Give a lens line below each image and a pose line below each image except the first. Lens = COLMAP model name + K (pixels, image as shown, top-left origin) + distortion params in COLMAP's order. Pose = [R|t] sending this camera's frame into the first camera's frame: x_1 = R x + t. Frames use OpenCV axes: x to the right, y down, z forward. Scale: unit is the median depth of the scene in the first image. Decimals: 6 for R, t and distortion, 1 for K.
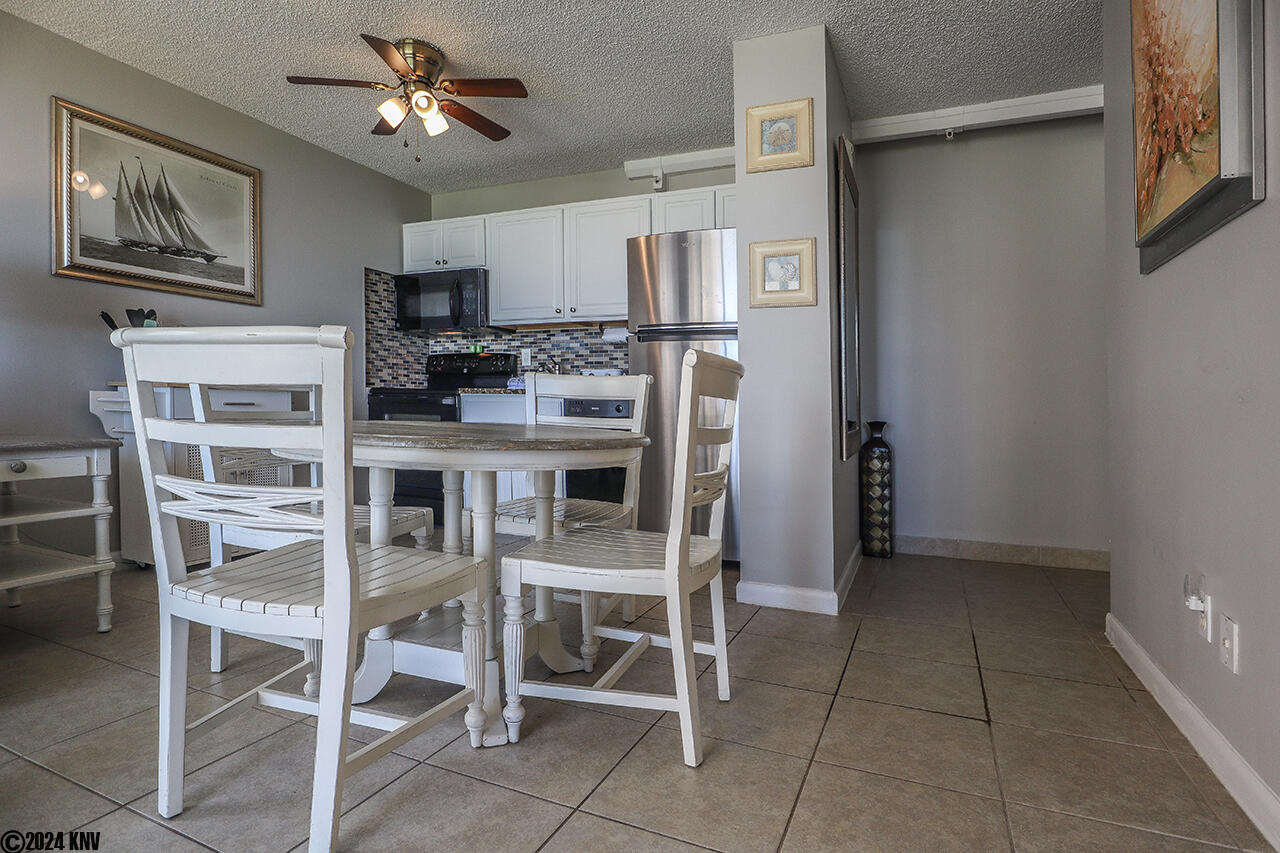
lens RADIAL K [[688.9, 0, 640.9], [0, 688.9, 429.4], [0, 0, 1]] dist [-0.006960, 0.004278]
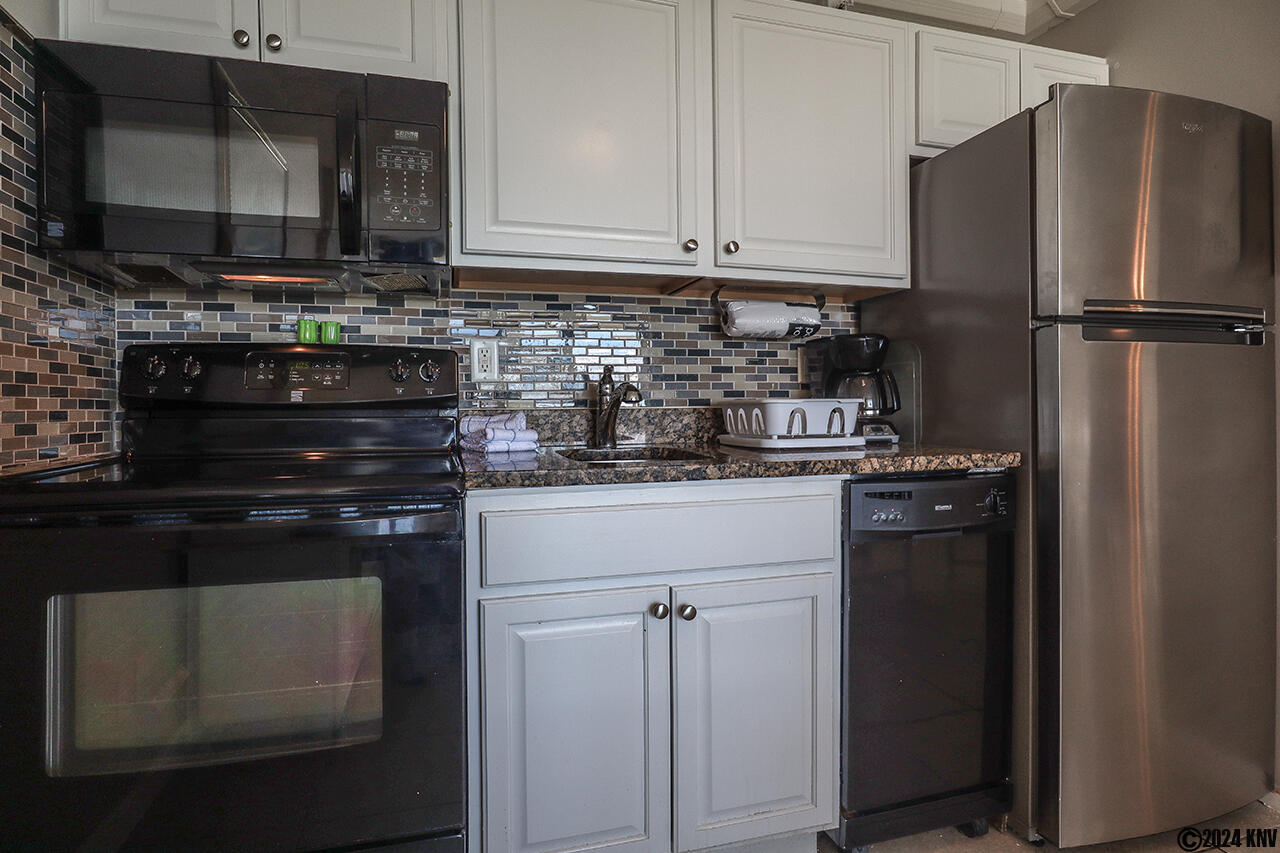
lens RADIAL K [[688.9, 0, 709.3], [0, 688.9, 410.7], [0, 0, 1]] dist [-0.006960, 0.004278]
pose [[0.767751, -0.026142, 0.640215, -0.347651], [0.038922, 0.999225, -0.005874, -0.074753], [-0.639565, 0.029429, 0.768173, 0.674288]]
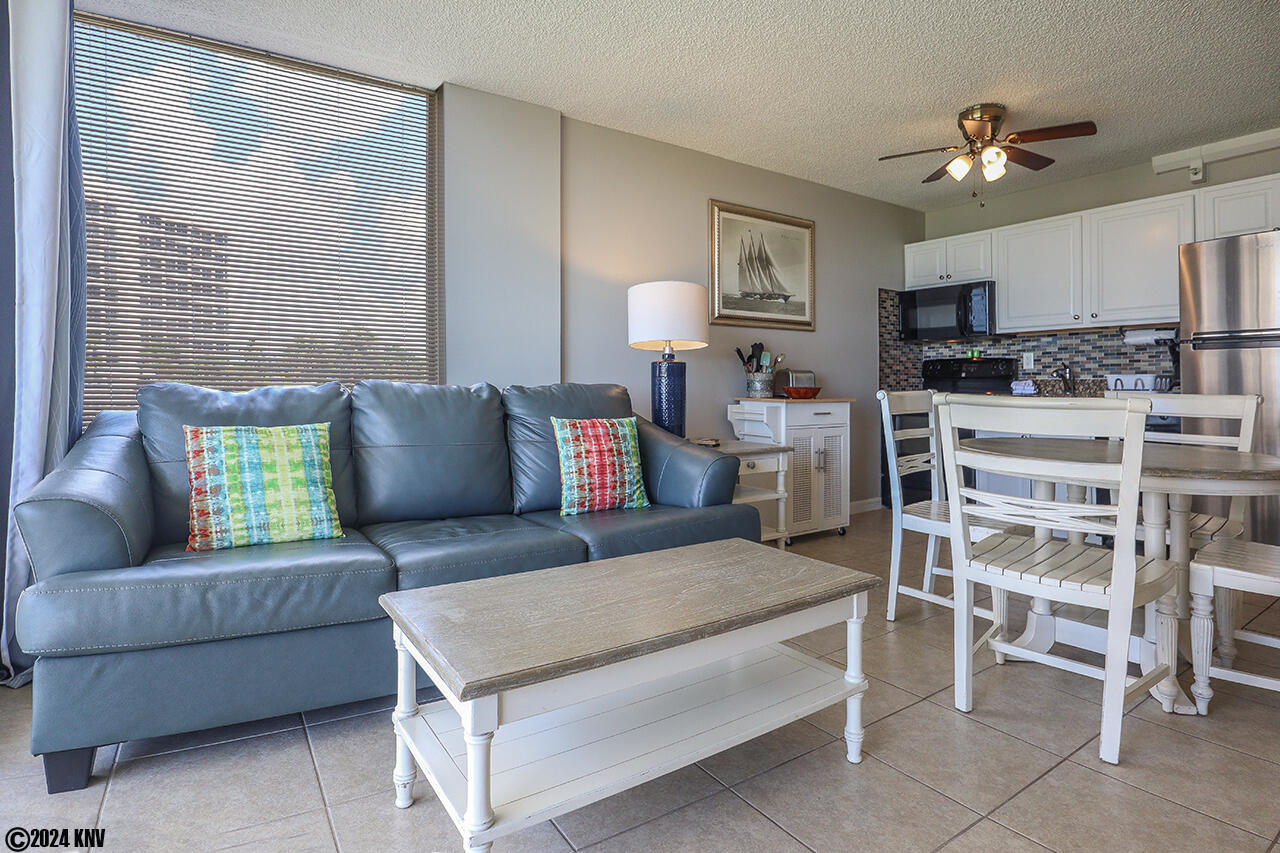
lens RADIAL K [[688.9, 0, 666.0], [0, 688.9, 415.5], [0, 0, 1]] dist [-0.006960, 0.004278]
pose [[0.874492, 0.008537, -0.484965, -0.152705], [-0.005403, 0.999955, 0.007861, -0.029367], [0.485010, -0.004254, 0.874498, -0.188498]]
